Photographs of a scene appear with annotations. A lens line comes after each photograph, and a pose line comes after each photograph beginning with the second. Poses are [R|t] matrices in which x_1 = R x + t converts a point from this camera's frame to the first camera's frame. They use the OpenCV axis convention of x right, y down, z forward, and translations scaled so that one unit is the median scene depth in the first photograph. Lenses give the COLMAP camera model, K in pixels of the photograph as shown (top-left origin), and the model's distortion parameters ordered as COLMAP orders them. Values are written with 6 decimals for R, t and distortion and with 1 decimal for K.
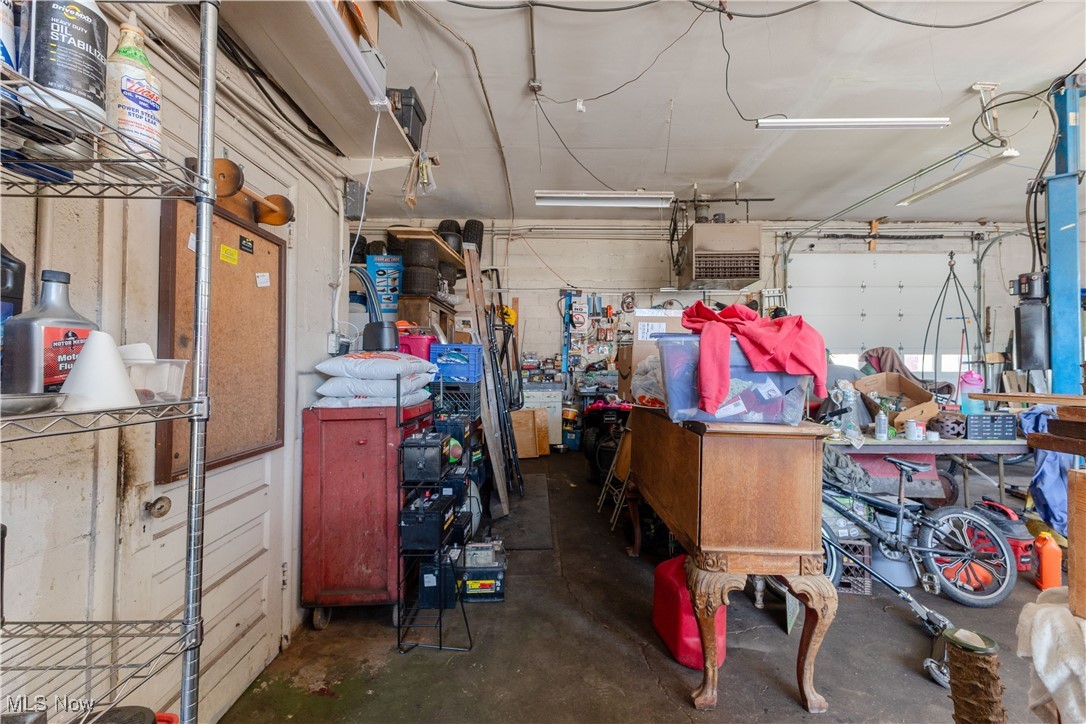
lens RADIAL K [[480.1, 0, 541.4], [0, 480.1, 355.1], [0, 0, 1]] dist [0.015326, -0.005255]
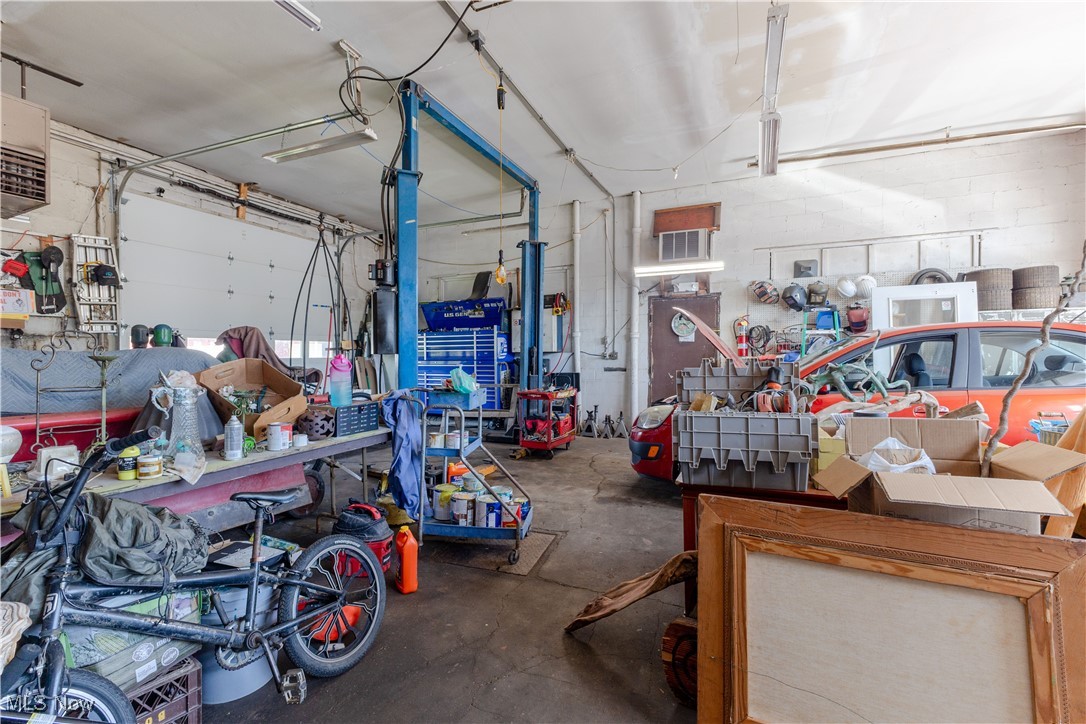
lens RADIAL K [[480.1, 0, 547.2], [0, 480.1, 357.3], [0, 0, 1]] dist [0.015326, -0.005255]
pose [[0.406372, -0.010007, 0.913653, 0.225272], [-0.017102, 0.999682, 0.018556, 0.012672], [-0.913548, -0.023166, 0.406071, 0.279111]]
